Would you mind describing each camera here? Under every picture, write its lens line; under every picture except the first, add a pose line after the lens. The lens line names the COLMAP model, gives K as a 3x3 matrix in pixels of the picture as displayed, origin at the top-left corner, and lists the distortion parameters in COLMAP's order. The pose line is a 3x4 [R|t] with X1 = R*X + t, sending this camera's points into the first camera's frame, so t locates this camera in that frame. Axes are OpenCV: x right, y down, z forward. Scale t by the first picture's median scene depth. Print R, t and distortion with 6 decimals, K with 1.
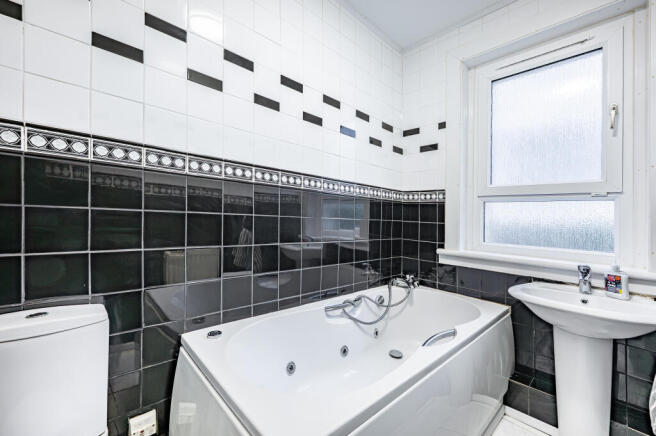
lens RADIAL K [[268.0, 0, 328.0], [0, 268.0, 218.0], [0, 0, 1]] dist [0.000441, 0.000017]
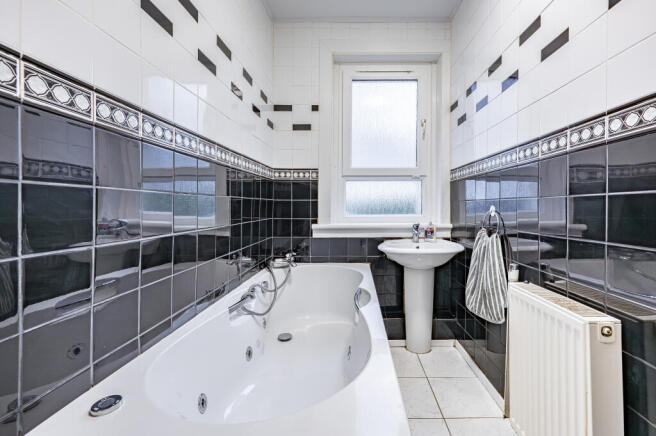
lens RADIAL K [[280.2, 0, 330.0], [0, 280.2, 206.9], [0, 0, 1]] dist [-0.001191, -0.000082]
pose [[0.689883, -0.041362, 0.722738, -0.346957], [0.029701, 0.999143, 0.028829, 0.016175], [-0.723311, 0.001577, 0.690520, 0.186343]]
